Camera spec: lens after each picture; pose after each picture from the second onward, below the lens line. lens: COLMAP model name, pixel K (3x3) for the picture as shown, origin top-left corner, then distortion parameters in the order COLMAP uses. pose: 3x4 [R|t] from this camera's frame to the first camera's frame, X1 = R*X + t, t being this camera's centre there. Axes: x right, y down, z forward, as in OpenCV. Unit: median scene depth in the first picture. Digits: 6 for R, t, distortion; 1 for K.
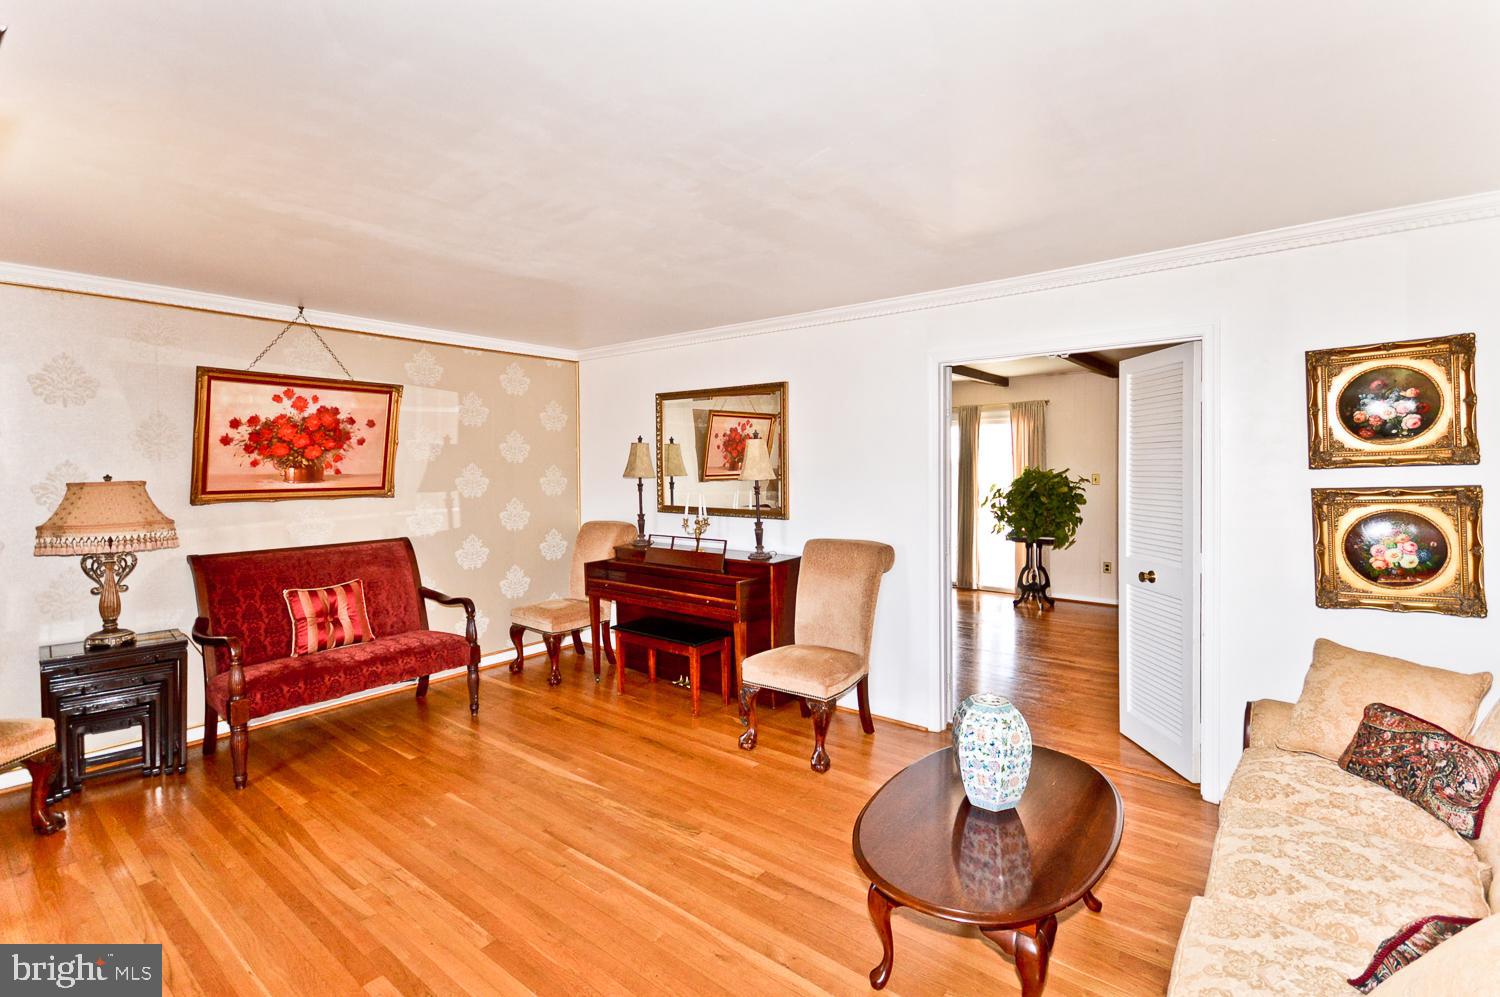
lens RADIAL K [[675.8, 0, 755.7], [0, 675.8, 488.7], [0, 0, 1]] dist [-0.000598, -0.000273]
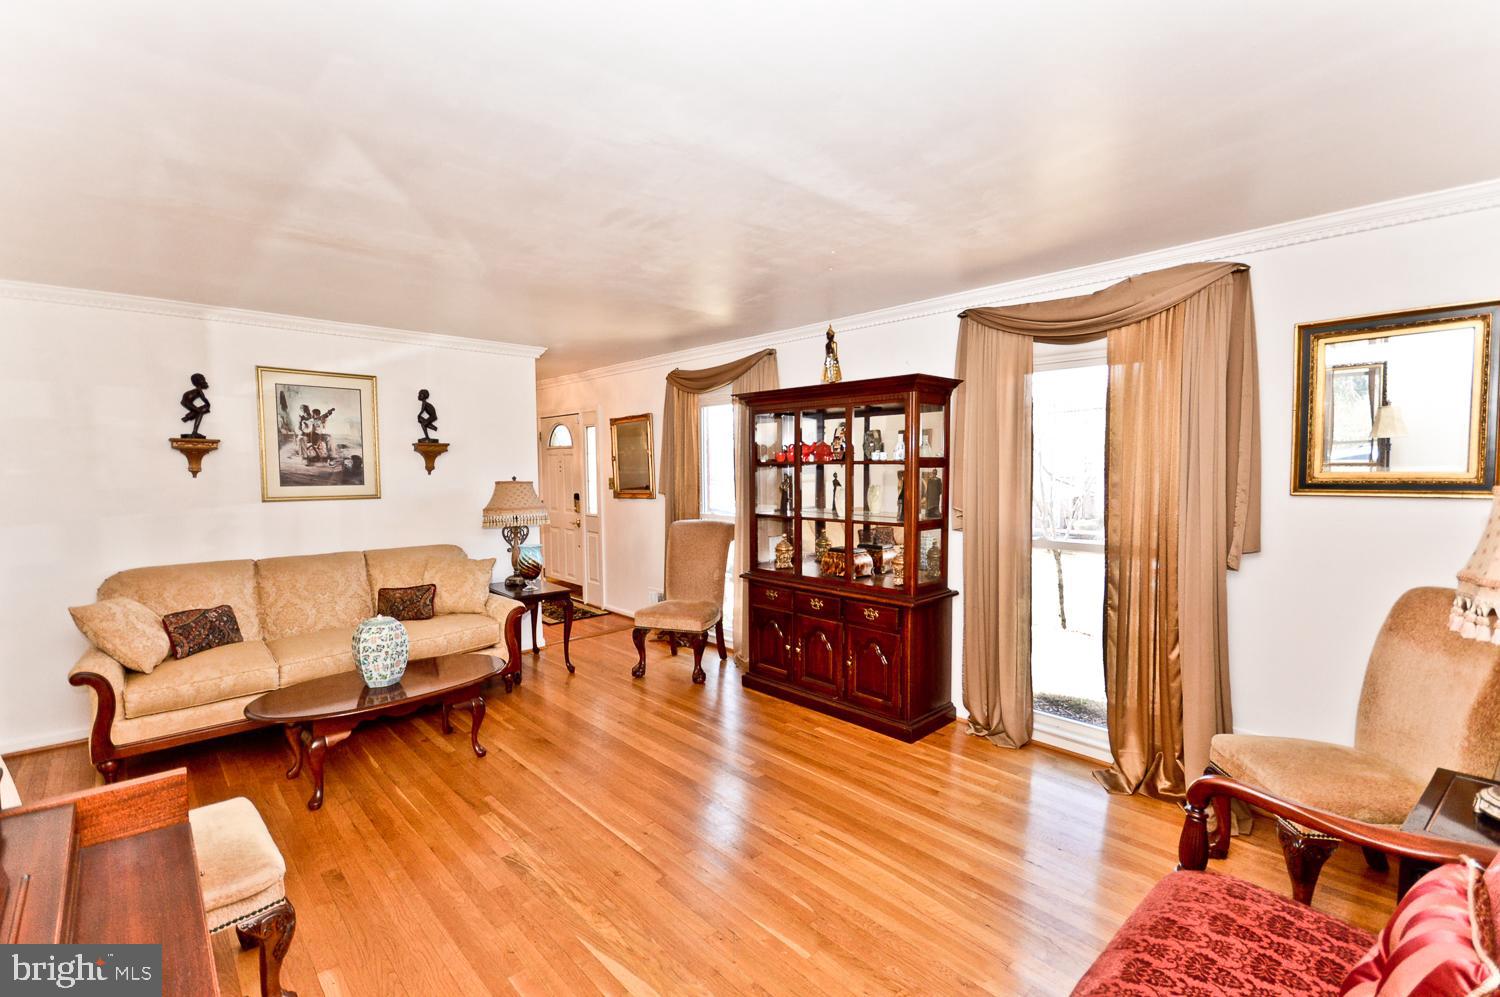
lens RADIAL K [[675.8, 0, 755.7], [0, 675.8, 488.7], [0, 0, 1]] dist [-0.000598, -0.000273]
pose [[-0.989549, 0.006369, 0.144060, -0.401271], [0.017215, 0.997097, 0.074169, -0.047787], [-0.143169, 0.075874, -0.986786, 1.300290]]
